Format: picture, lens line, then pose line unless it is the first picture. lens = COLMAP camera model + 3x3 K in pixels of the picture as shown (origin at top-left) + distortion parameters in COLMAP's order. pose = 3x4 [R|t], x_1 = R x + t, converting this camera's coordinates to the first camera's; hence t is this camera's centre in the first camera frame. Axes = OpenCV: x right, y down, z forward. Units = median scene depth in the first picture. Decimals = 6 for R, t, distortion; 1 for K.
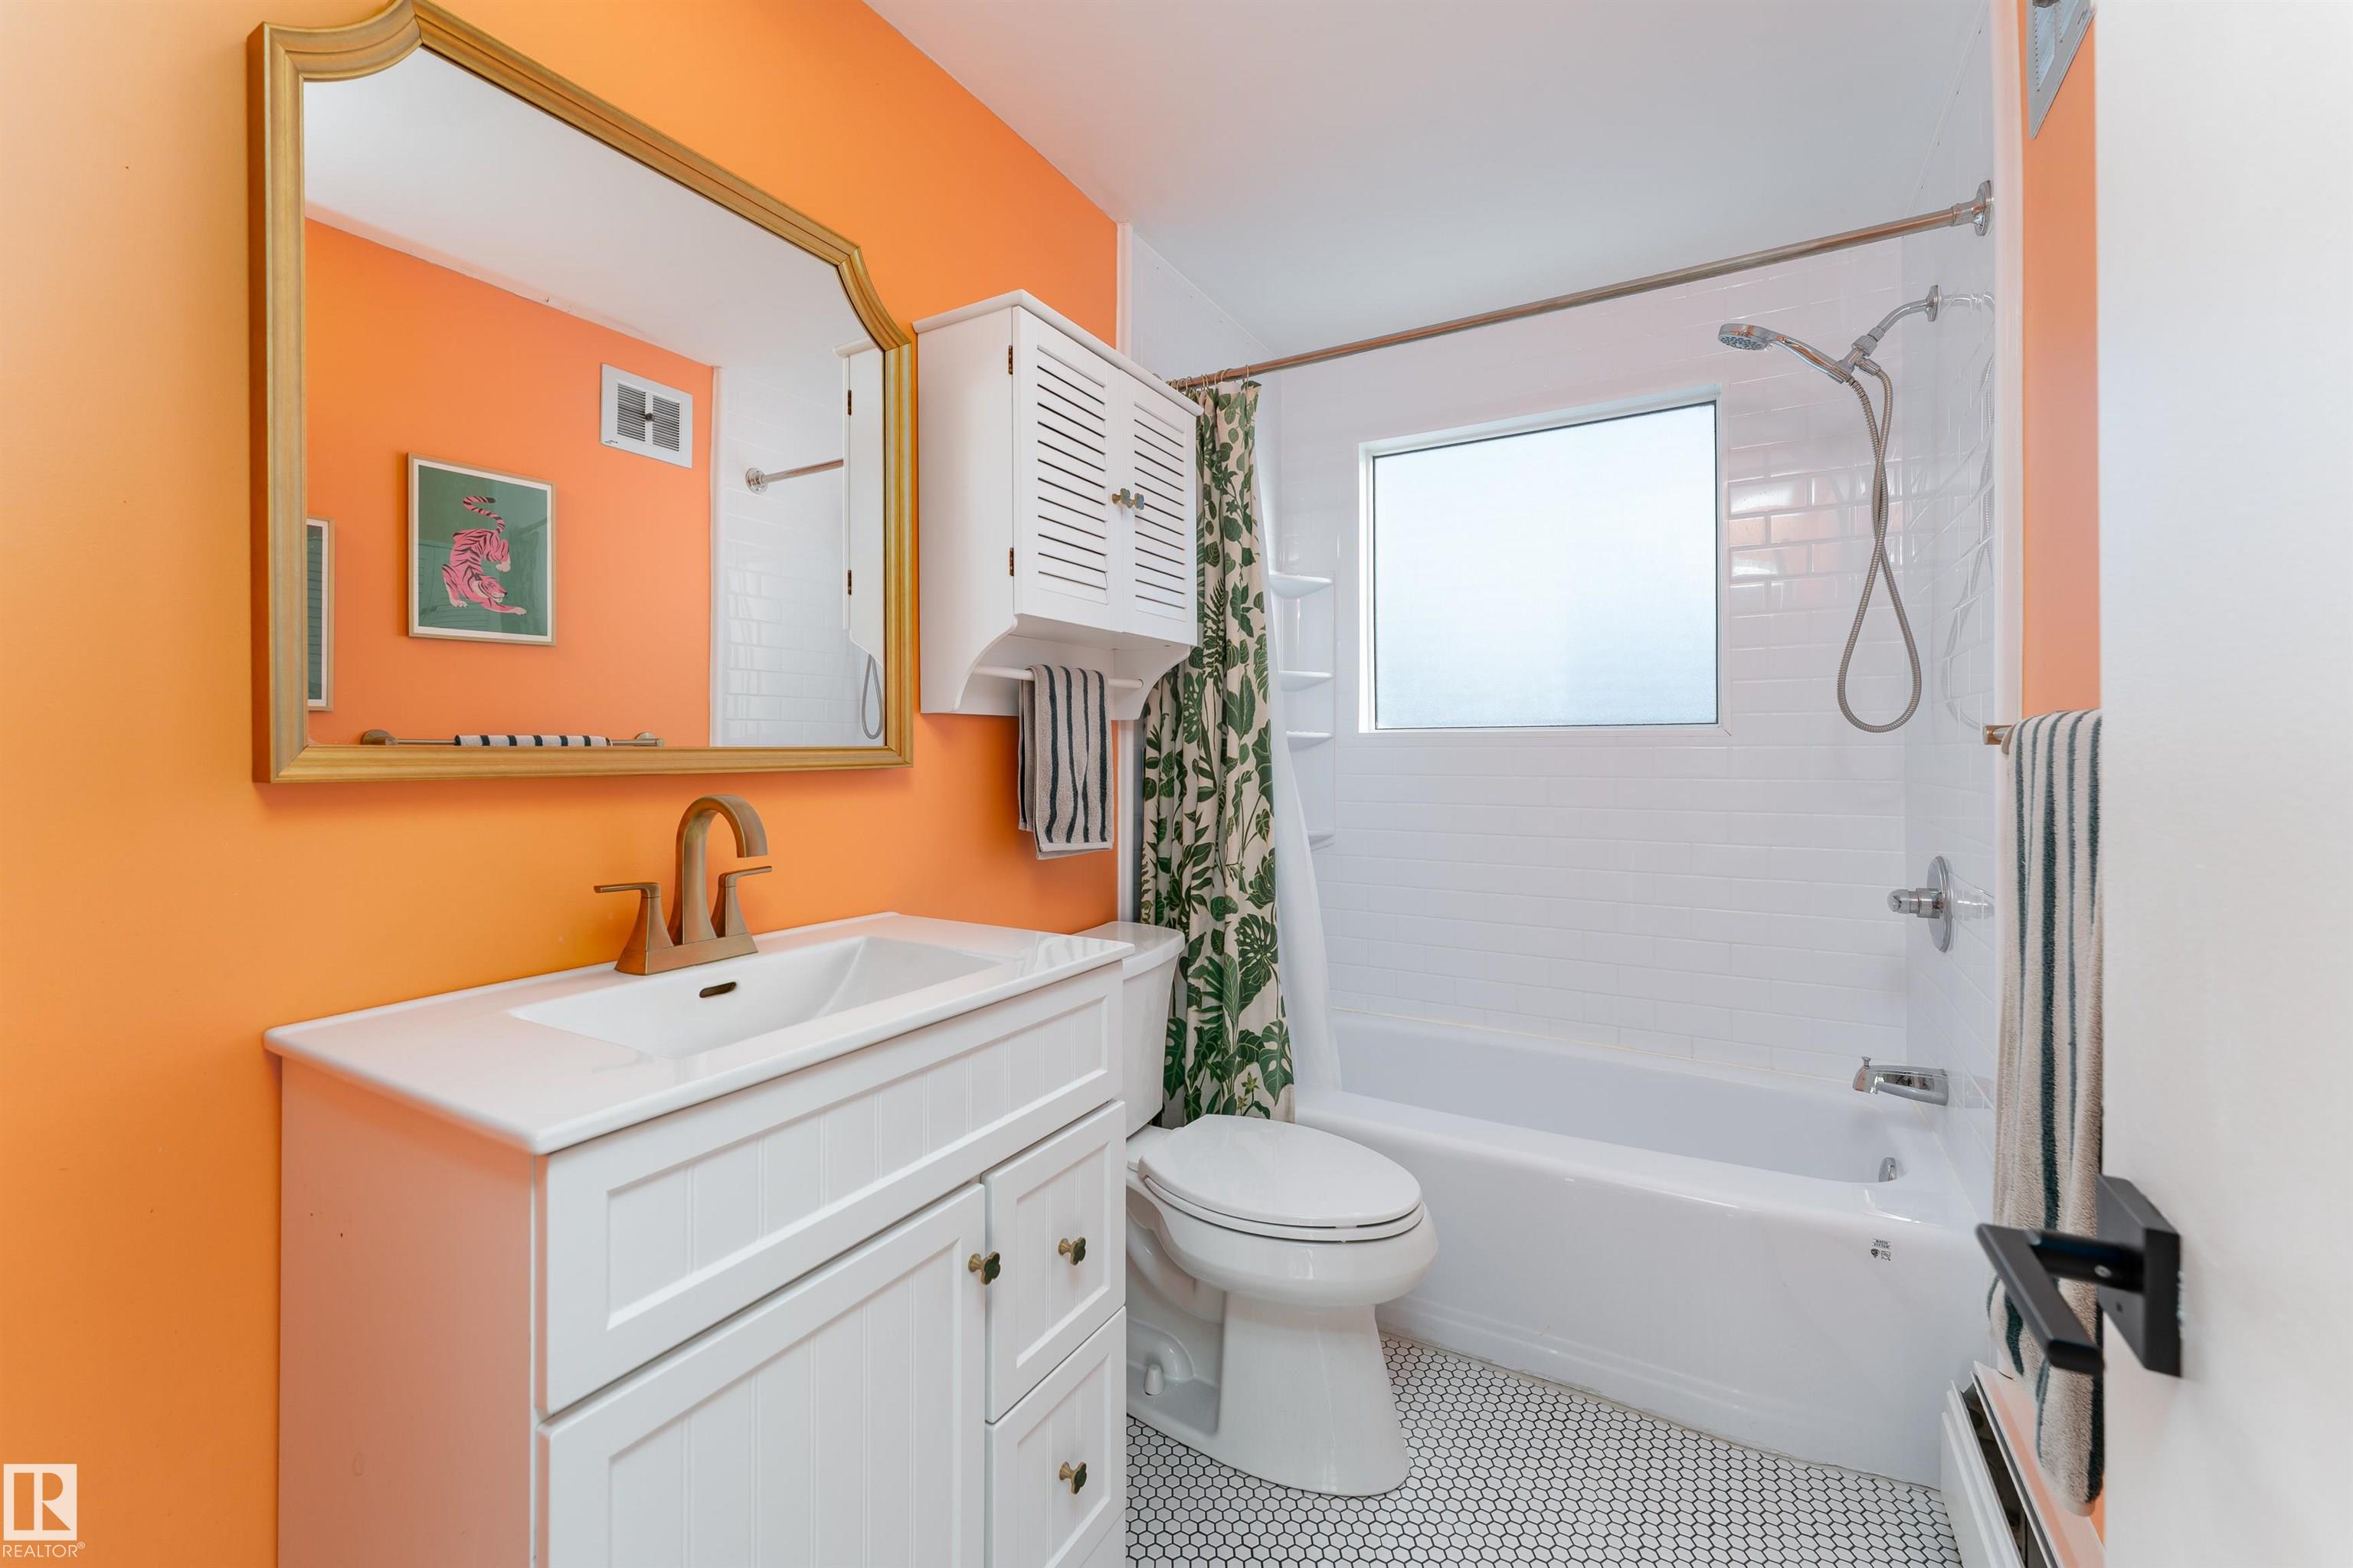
lens RADIAL K [[962.6, 0, 1172.4], [0, 962.6, 727.1], [0, 0, 1]] dist [-0.002653, -0.000136]
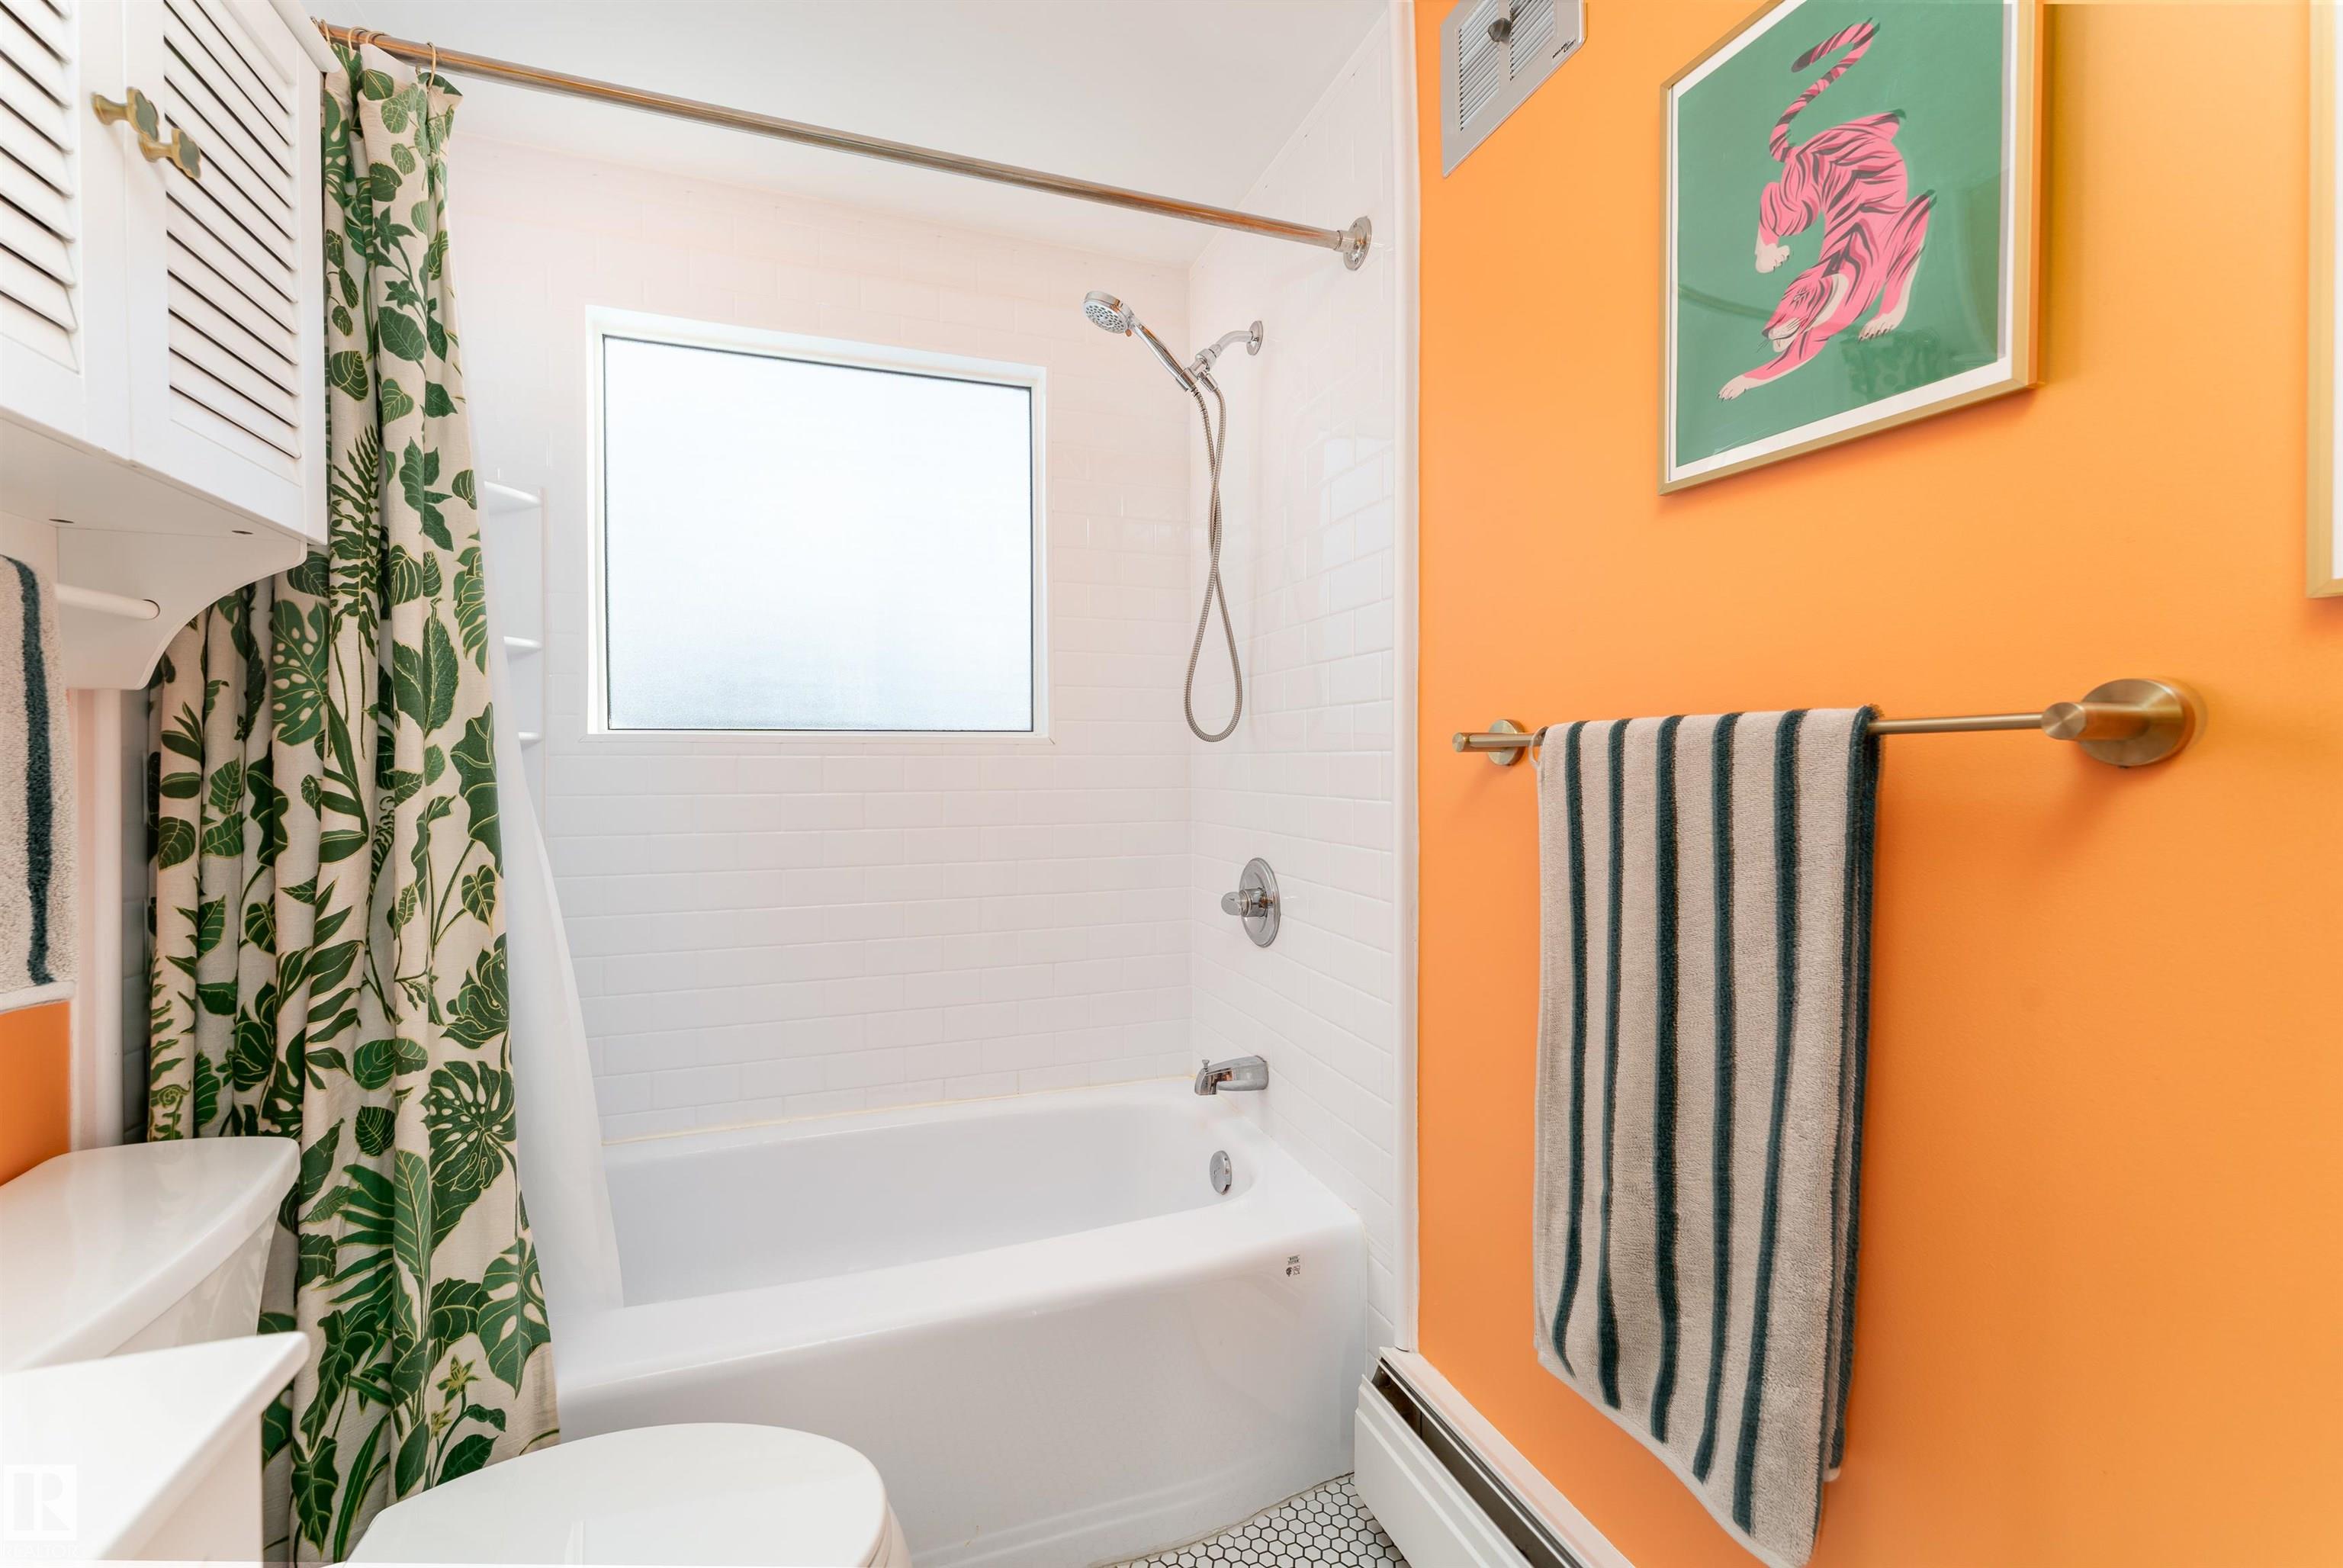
lens RADIAL K [[943.1, 0, 1170.7], [0, 943.1, 762.8], [0, 0, 1]] dist [0.000306, 0.000002]
pose [[0.653735, -0.002251, 0.756720, -0.054439], [-0.017848, 0.999672, 0.018393, 0.009536], [-0.756513, -0.025530, 0.653480, 0.348411]]
